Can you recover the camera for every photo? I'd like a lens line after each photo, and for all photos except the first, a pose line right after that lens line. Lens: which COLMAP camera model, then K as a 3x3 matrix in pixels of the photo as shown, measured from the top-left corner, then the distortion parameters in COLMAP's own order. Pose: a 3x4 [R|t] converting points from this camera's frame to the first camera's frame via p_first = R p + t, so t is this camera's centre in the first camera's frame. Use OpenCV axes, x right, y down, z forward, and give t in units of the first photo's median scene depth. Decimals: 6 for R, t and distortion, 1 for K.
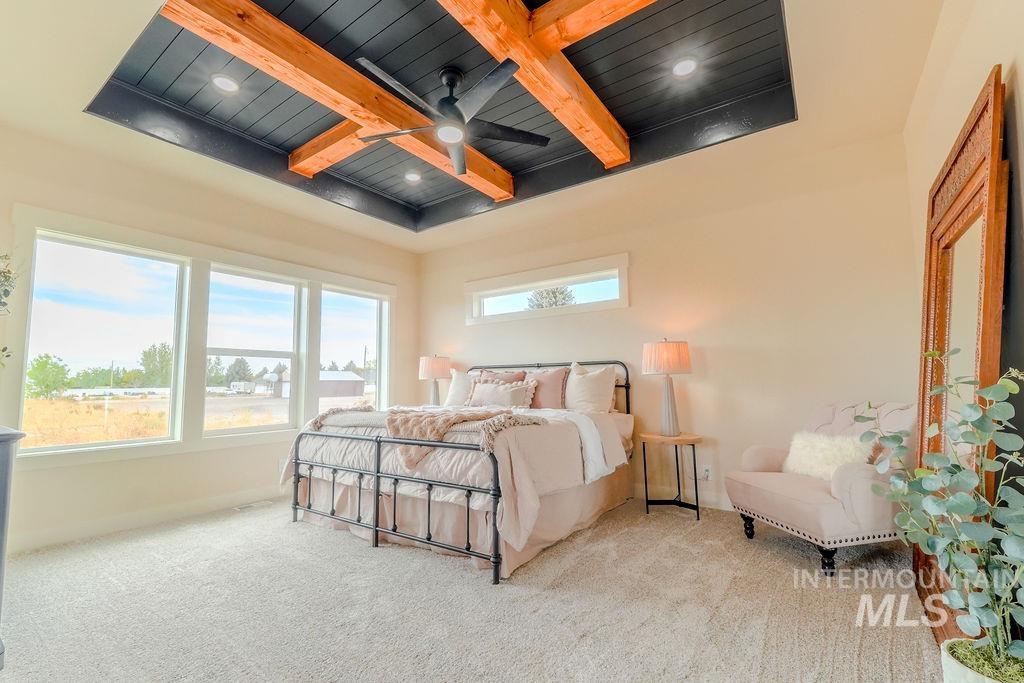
lens RADIAL K [[442.3, 0, 512.4], [0, 442.3, 342.3], [0, 0, 1]] dist [0.002342, 0.000775]
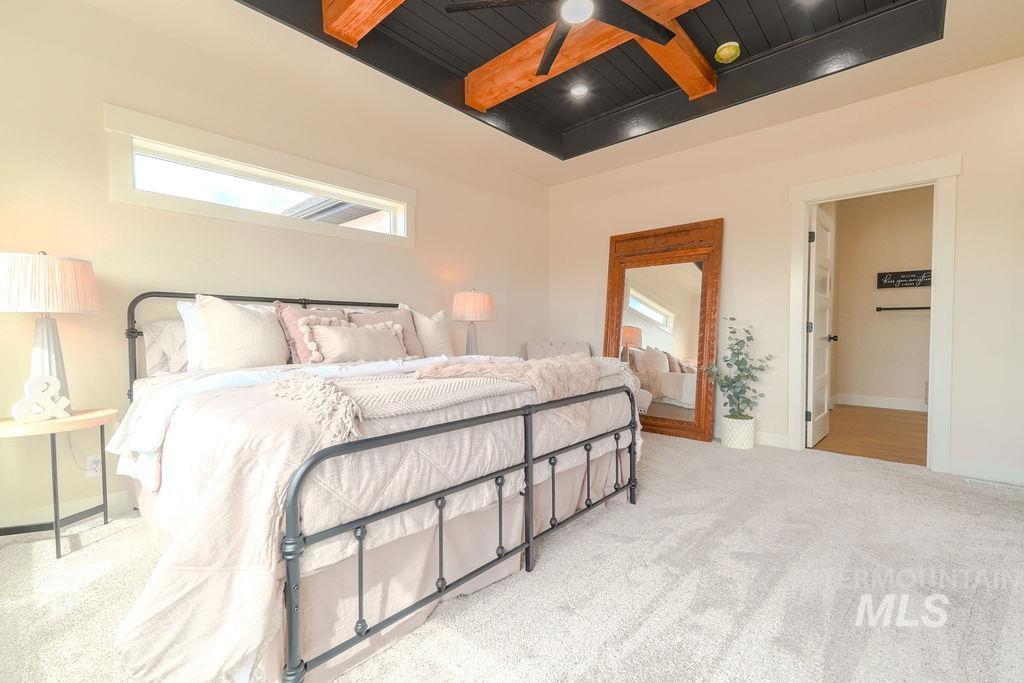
lens RADIAL K [[442.3, 0, 507.7], [0, 442.3, 338.7], [0, 0, 1]] dist [0.002342, 0.000775]
pose [[0.128395, -0.007062, 0.991698, -0.720283], [-0.090268, 0.995740, 0.018778, 0.083054], [-0.987606, -0.091930, 0.127211, 0.733769]]
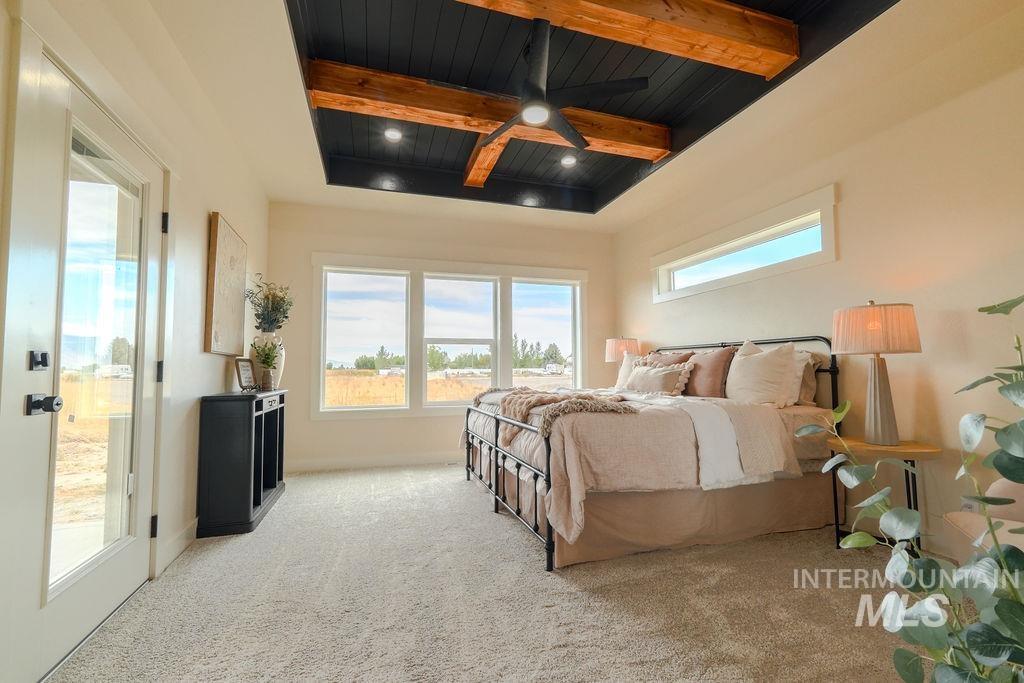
lens RADIAL K [[442.3, 0, 512.1], [0, 442.3, 342.3], [0, 0, 1]] dist [0.002342, 0.000775]
pose [[0.796709, -0.029923, -0.603622, 0.303433], [0.054168, 0.998289, 0.022008, 0.009164], [0.601931, -0.050231, 0.796967, 0.118044]]
